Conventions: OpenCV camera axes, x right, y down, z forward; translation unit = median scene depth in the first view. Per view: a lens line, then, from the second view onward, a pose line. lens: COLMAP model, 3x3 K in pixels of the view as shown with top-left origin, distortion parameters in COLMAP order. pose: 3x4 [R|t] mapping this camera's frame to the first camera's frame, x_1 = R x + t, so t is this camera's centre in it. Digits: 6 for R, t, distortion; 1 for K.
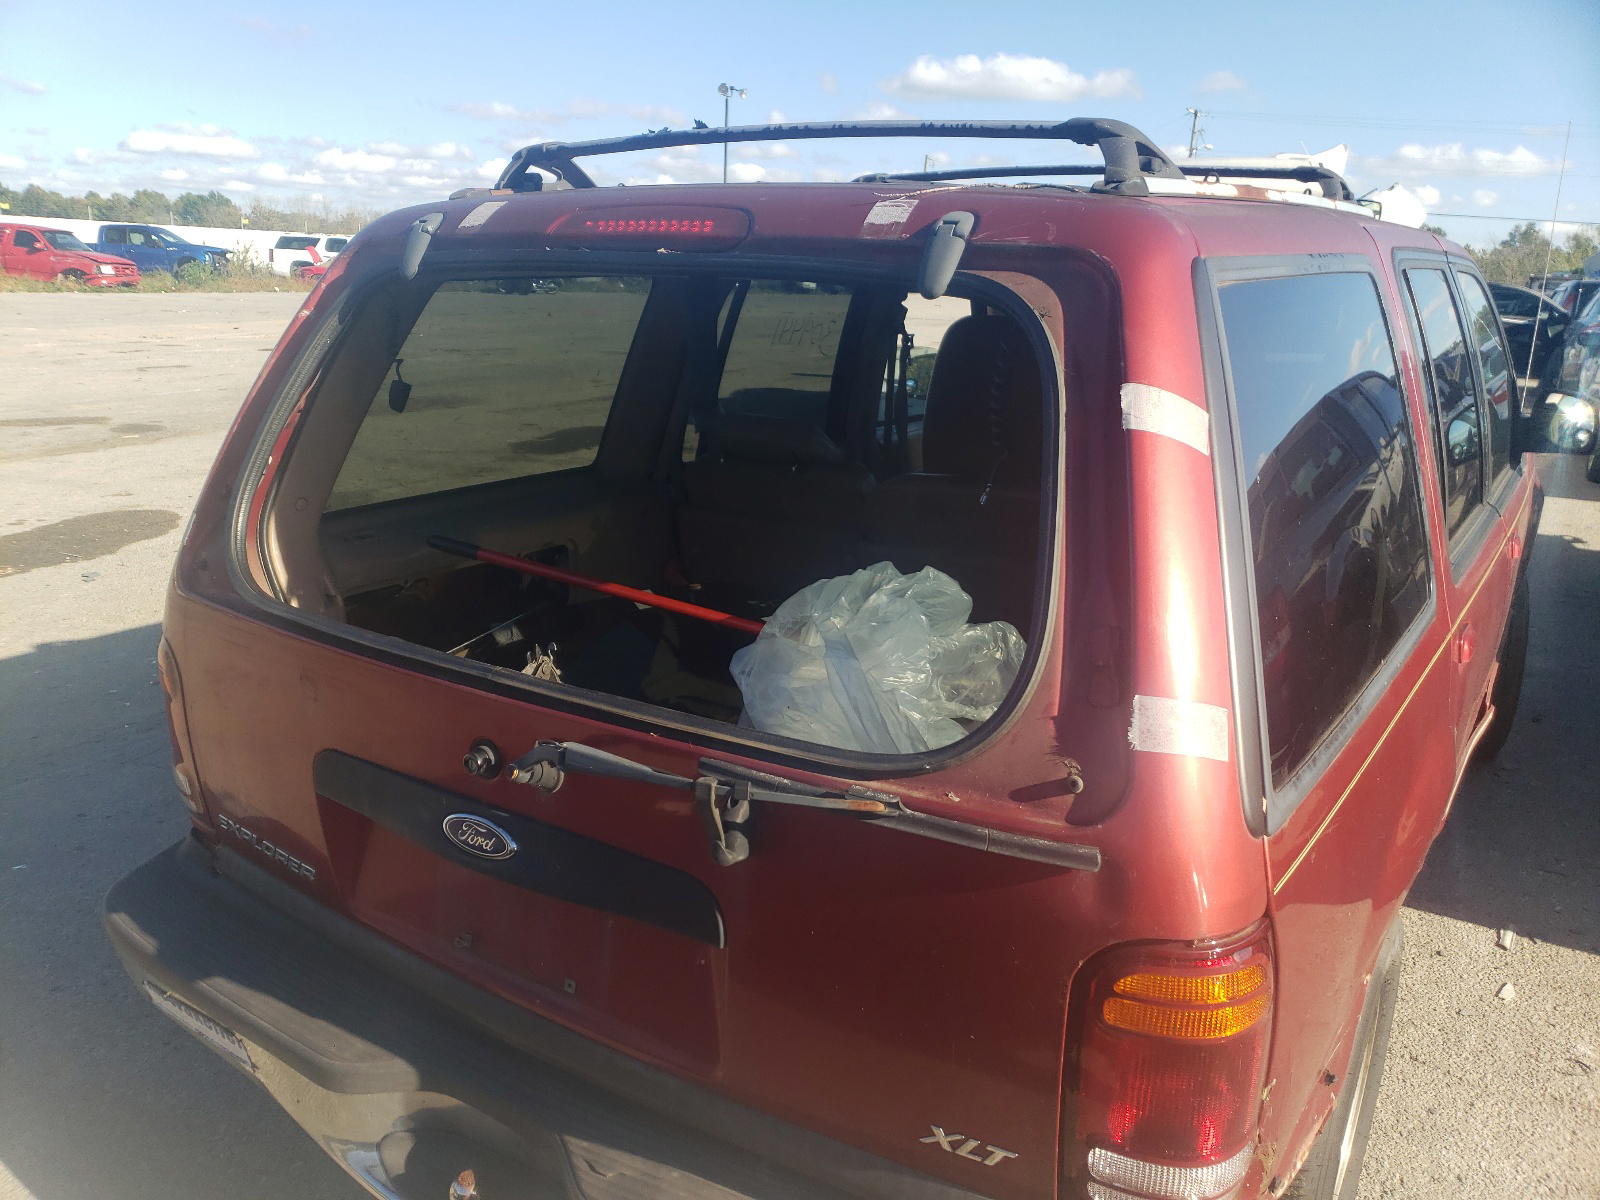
lens RADIAL K [[1387.9, 0, 800.0], [0, 1387.9, 600.0], [0, 0, 1]] dist [0.039933, 0.001673]
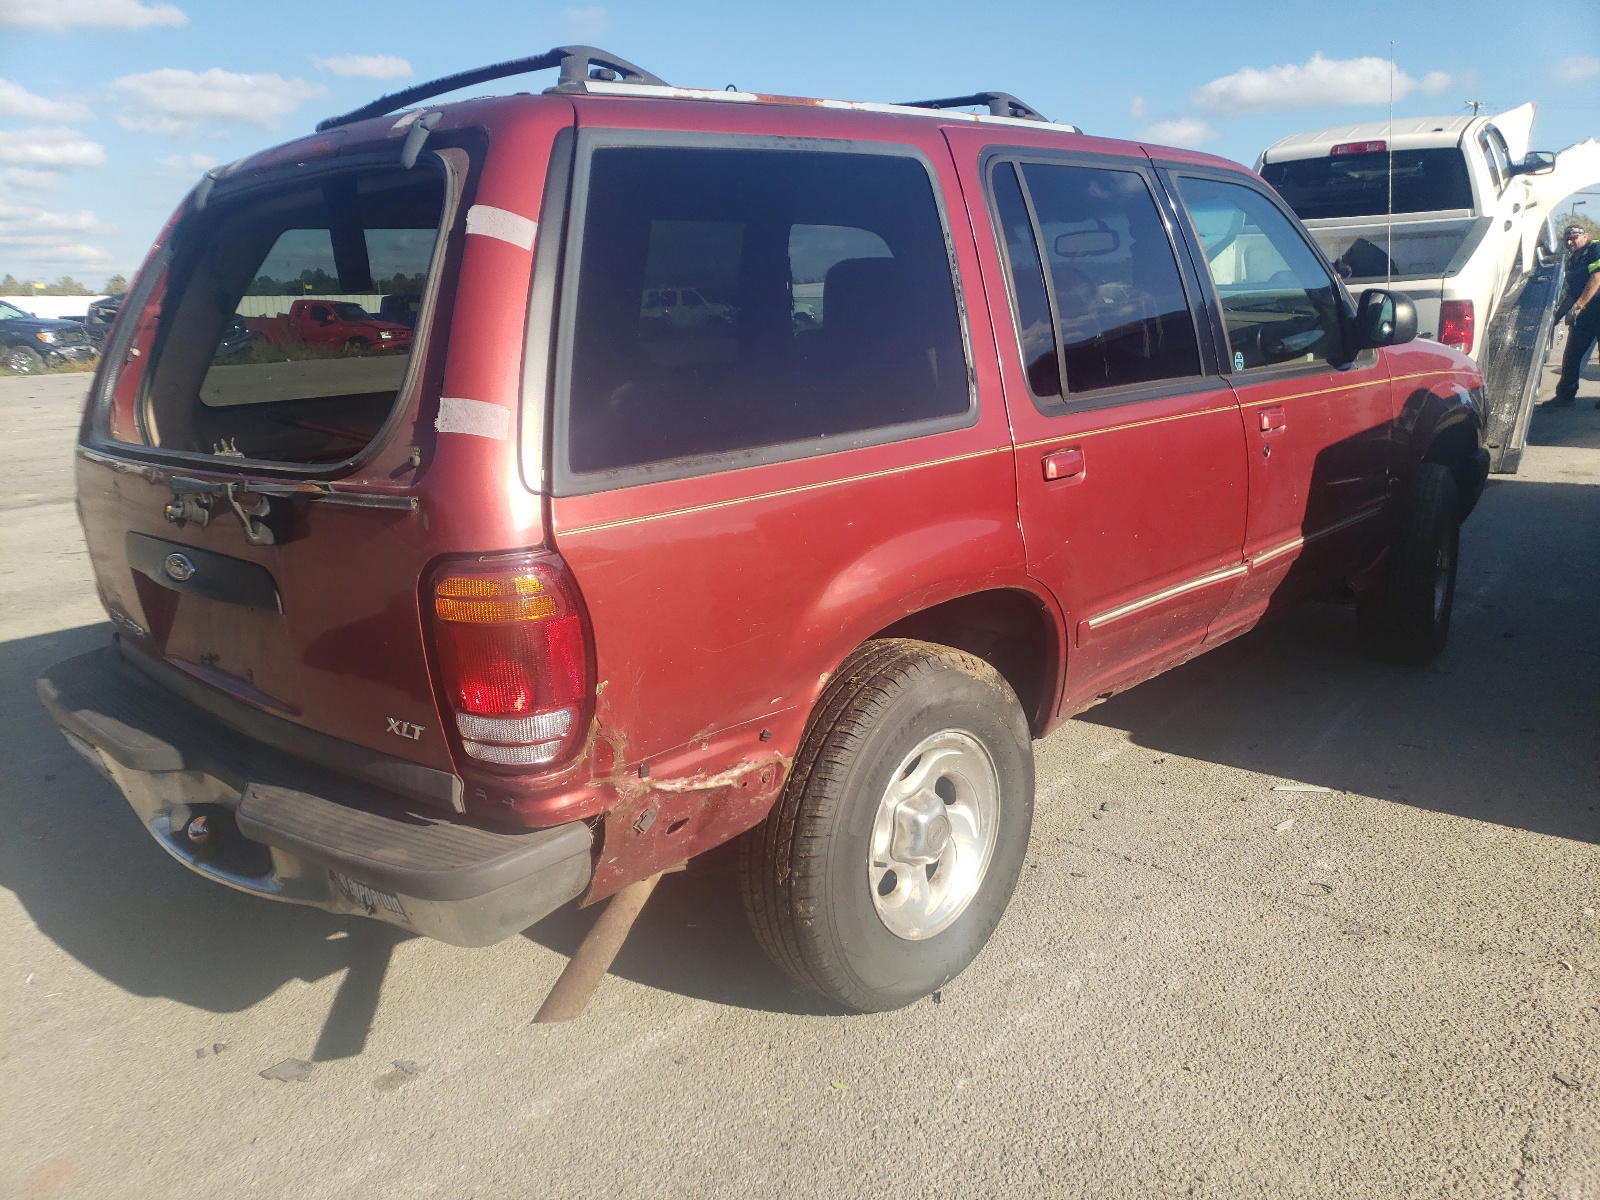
lens RADIAL K [[1387.9, 0, 800.0], [0, 1387.9, 600.0], [0, 0, 1]] dist [0.039933, 0.001673]
pose [[0.981326, -0.023238, -0.190941, 0.586499], [0.017880, 0.999398, -0.029739, 0.219770], [0.191517, 0.025770, 0.981151, -0.268741]]
